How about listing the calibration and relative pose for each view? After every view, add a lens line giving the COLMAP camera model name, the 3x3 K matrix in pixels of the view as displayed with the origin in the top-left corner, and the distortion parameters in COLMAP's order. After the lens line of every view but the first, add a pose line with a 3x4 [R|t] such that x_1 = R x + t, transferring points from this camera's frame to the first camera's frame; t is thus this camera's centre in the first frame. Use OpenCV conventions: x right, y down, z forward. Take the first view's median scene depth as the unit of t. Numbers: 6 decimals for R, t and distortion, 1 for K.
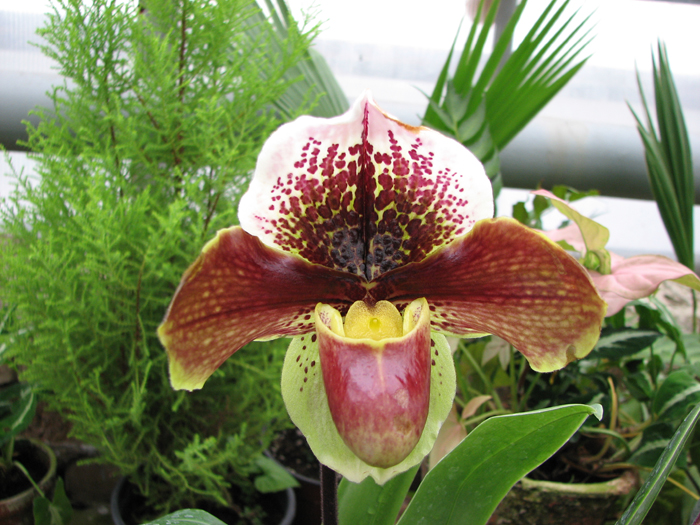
lens RADIAL K [[762.2, 0, 335.9], [0, 762.2, 283.7], [0, 0, 1]] dist [-0.173241, 0.210411]
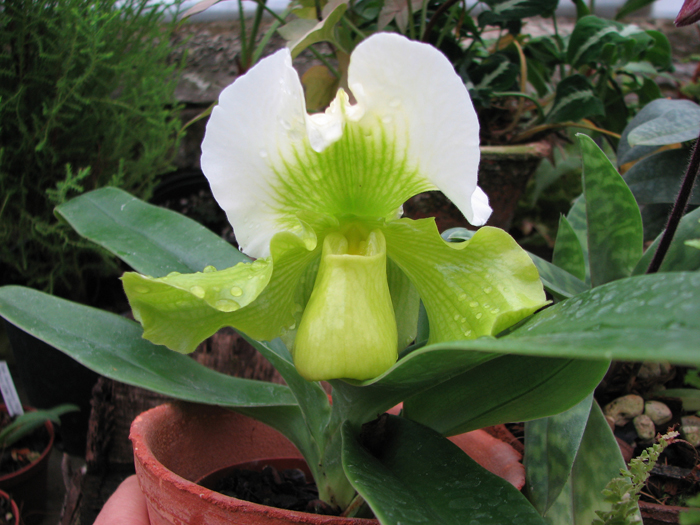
lens RADIAL K [[762.2, 0, 335.9], [0, 762.2, 283.7], [0, 0, 1]] dist [-0.173241, 0.210411]
pose [[0.978484, -0.146831, 0.144947, -0.026953], [0.110989, 0.966810, 0.230132, 0.182657], [-0.173927, -0.209093, 0.962304, 0.092975]]
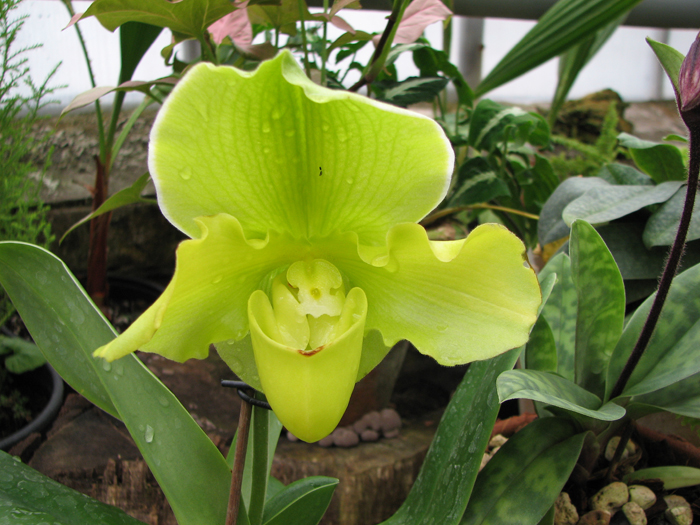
lens RADIAL K [[762.2, 0, 335.9], [0, 762.2, 283.7], [0, 0, 1]] dist [-0.173241, 0.210411]
pose [[0.906740, -0.194560, 0.374124, -0.098995], [0.148614, 0.977717, 0.148266, 0.166973], [-0.394634, -0.078839, 0.915450, 0.180919]]
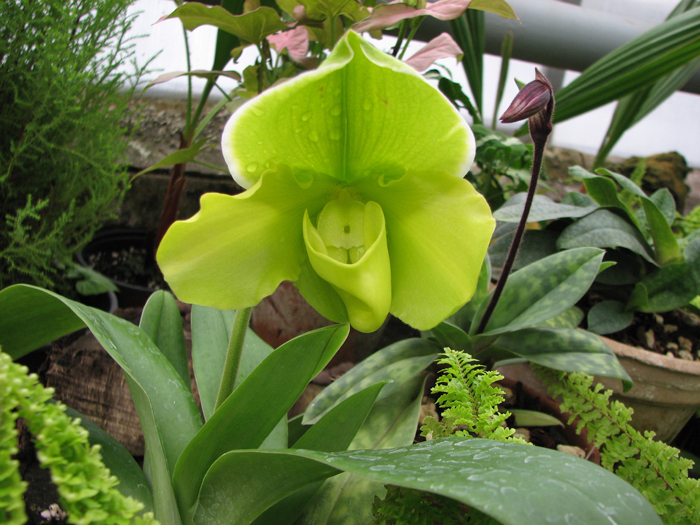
lens RADIAL K [[762.2, 0, 335.9], [0, 762.2, 283.7], [0, 0, 1]] dist [-0.173241, 0.210411]
pose [[0.962438, -0.022807, 0.270541, -0.066770], [-0.007142, 0.993994, 0.109202, 0.223723], [-0.271407, -0.107032, 0.956495, -0.079338]]
